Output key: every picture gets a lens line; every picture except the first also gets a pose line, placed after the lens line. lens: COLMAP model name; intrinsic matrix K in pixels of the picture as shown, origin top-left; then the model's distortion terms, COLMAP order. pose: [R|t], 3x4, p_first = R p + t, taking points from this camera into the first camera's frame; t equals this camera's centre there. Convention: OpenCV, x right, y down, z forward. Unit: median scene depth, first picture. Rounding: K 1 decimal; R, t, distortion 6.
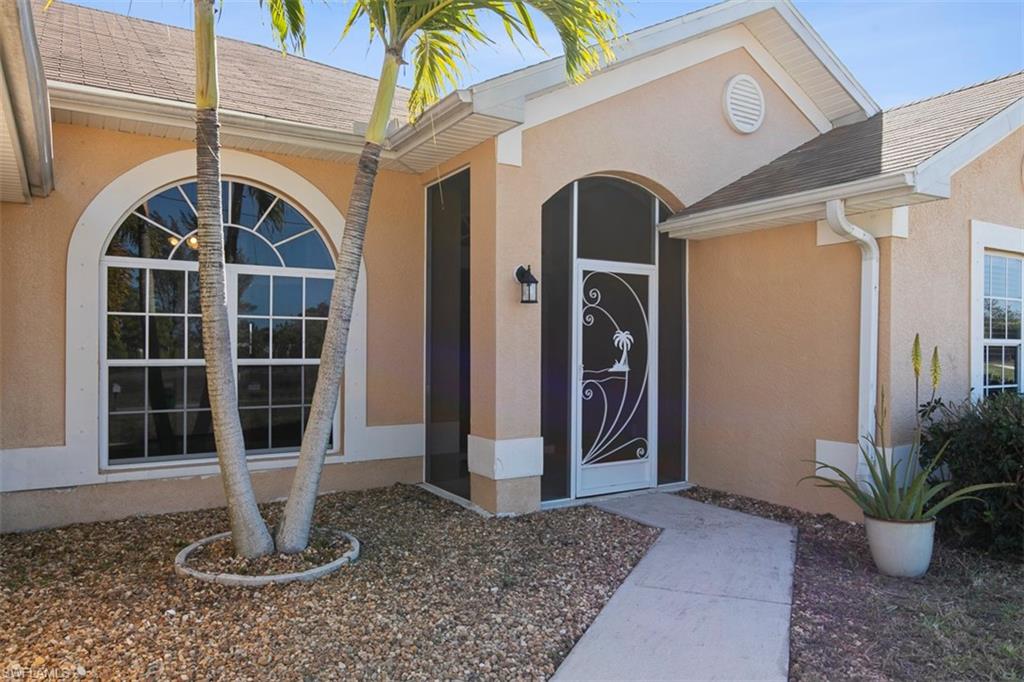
lens RADIAL K [[703.0, 0, 512.0], [0, 703.0, 341.0], [0, 0, 1]] dist [0.000368, 0.000095]
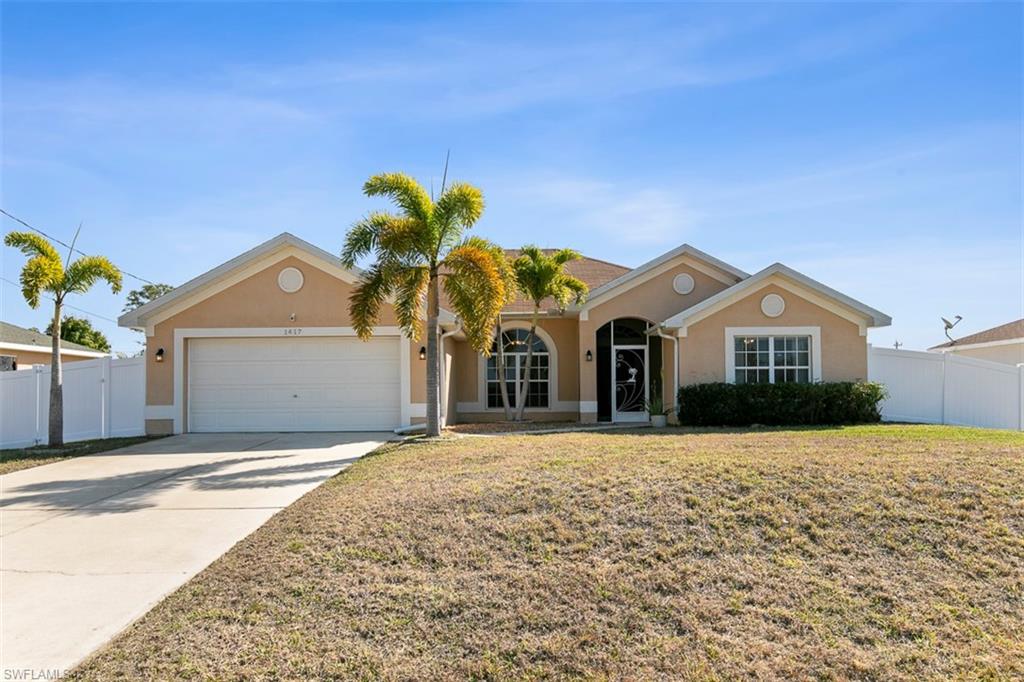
lens RADIAL K [[703.0, 0, 512.0], [0, 703.0, 341.0], [0, 0, 1]] dist [0.000368, 0.000095]
pose [[0.849430, -0.052096, -0.525123, 1.347223], [0.015931, 0.997193, -0.073159, 0.083906], [0.527460, 0.053777, 0.847876, -1.882545]]
